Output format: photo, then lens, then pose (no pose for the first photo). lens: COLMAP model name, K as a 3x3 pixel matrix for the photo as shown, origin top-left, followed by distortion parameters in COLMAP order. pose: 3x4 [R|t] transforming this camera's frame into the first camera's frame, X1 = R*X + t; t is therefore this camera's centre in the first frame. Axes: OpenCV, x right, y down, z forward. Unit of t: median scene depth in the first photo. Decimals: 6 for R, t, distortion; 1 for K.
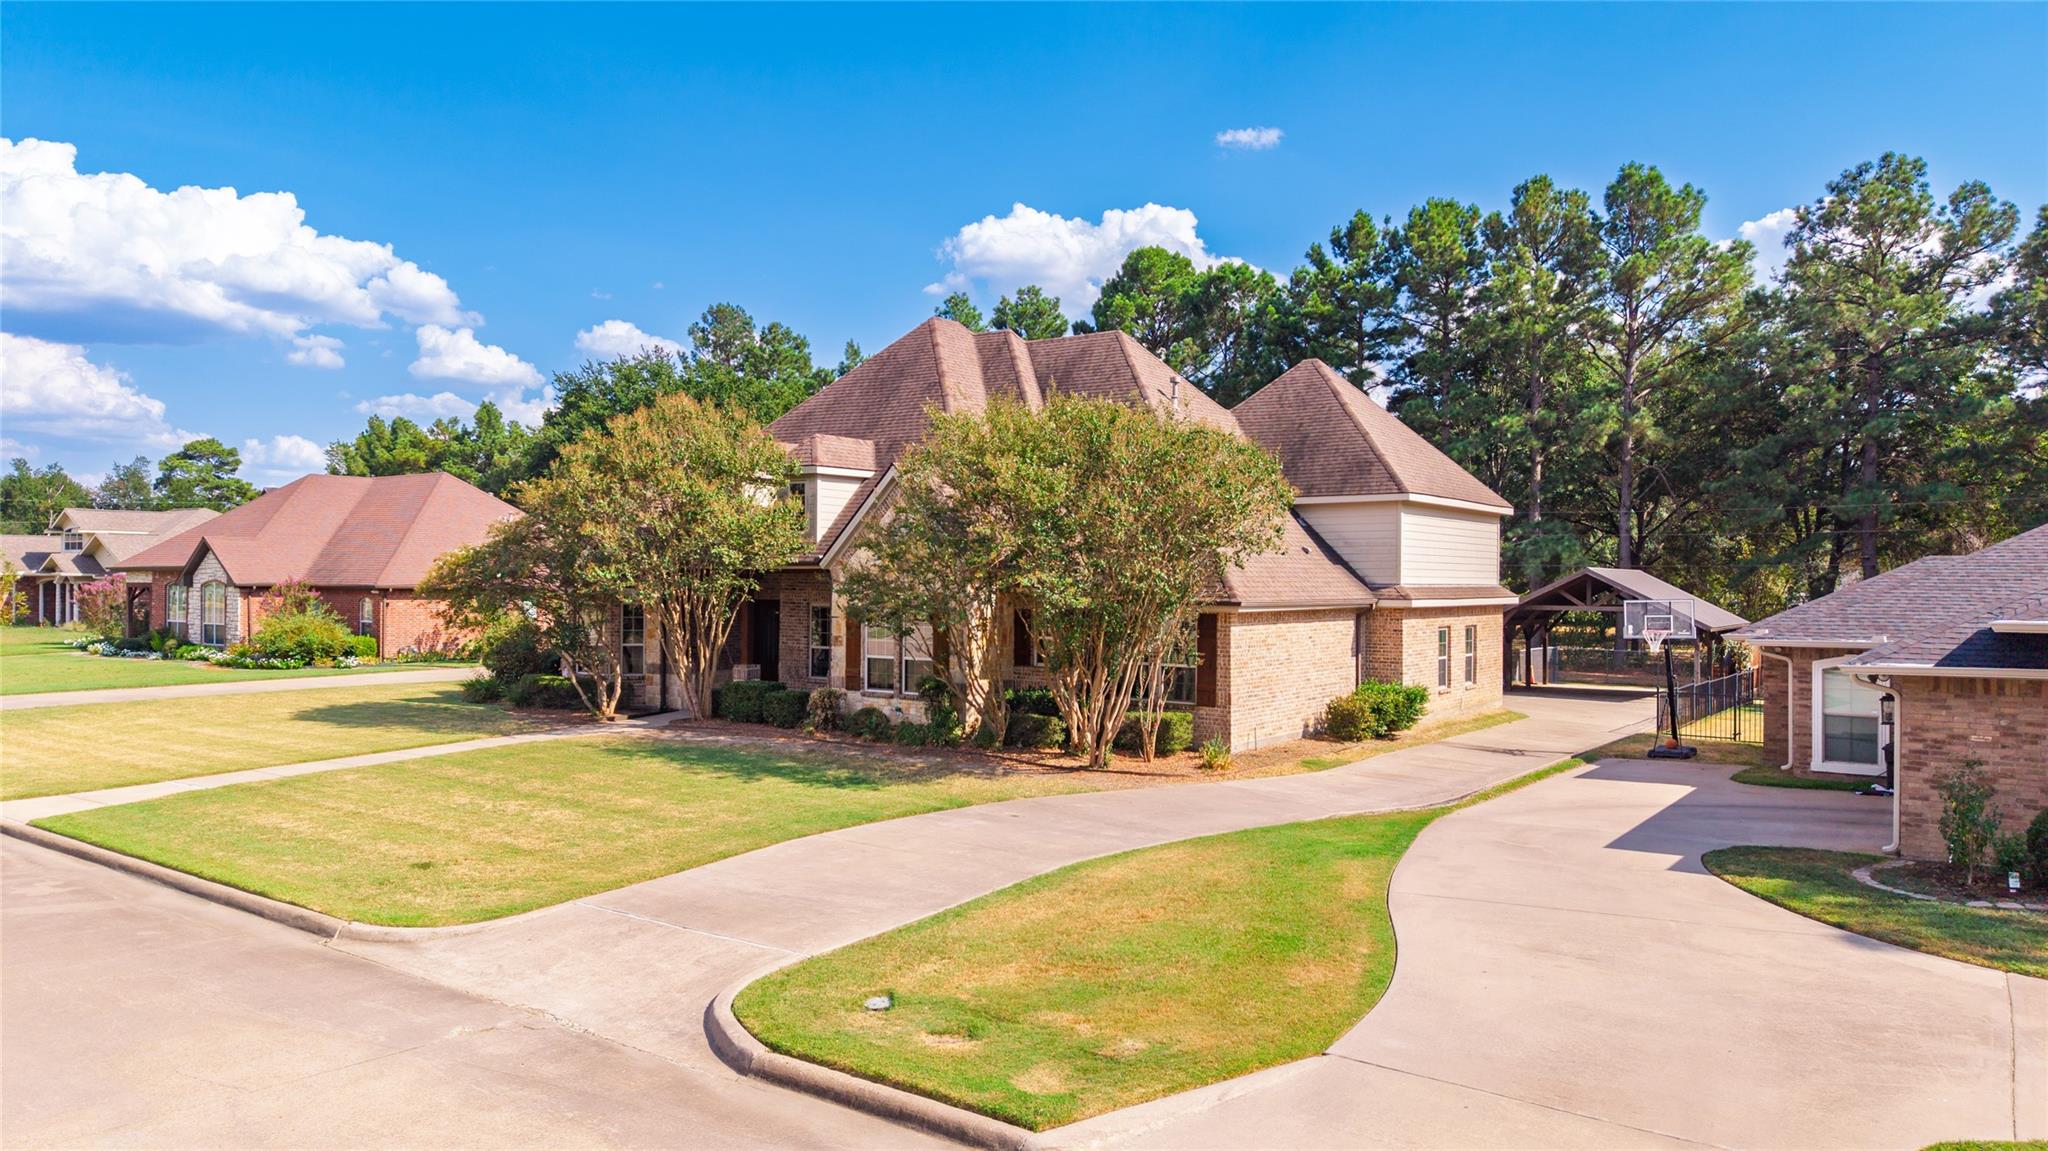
lens RADIAL K [[1359.3, 0, 1015.7], [0, 1359.3, 579.7], [0, 0, 1]] dist [0.032101, -0.013697]
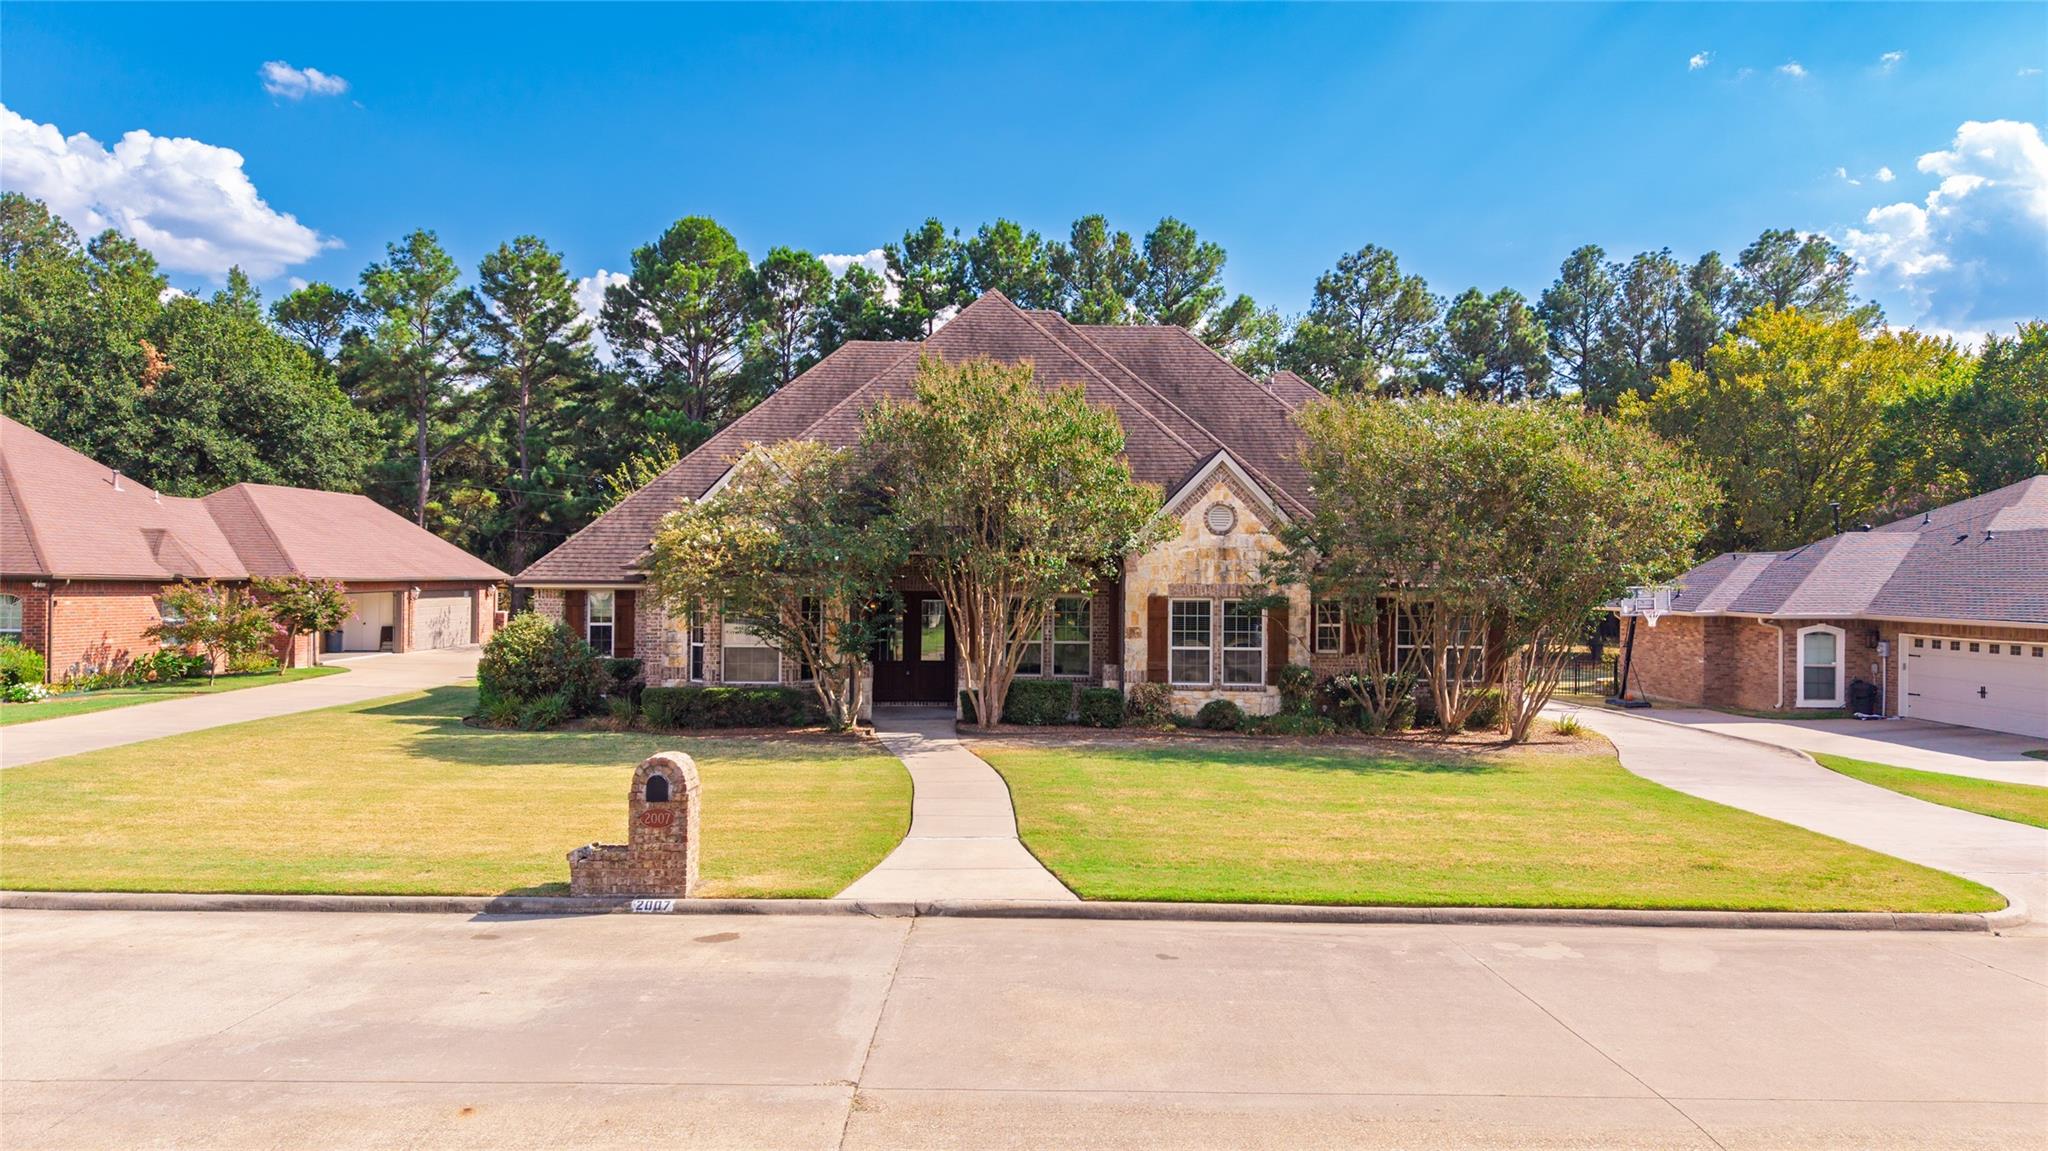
lens RADIAL K [[1359.3, 0, 1017.1], [0, 1359.3, 574.9], [0, 0, 1]] dist [0.032101, -0.013697]
pose [[0.802714, 0.002355, 0.596360, -0.736339], [-0.002565, 0.999997, -0.000496, 0.005869], [-0.596359, -0.001131, 0.802717, 0.291214]]
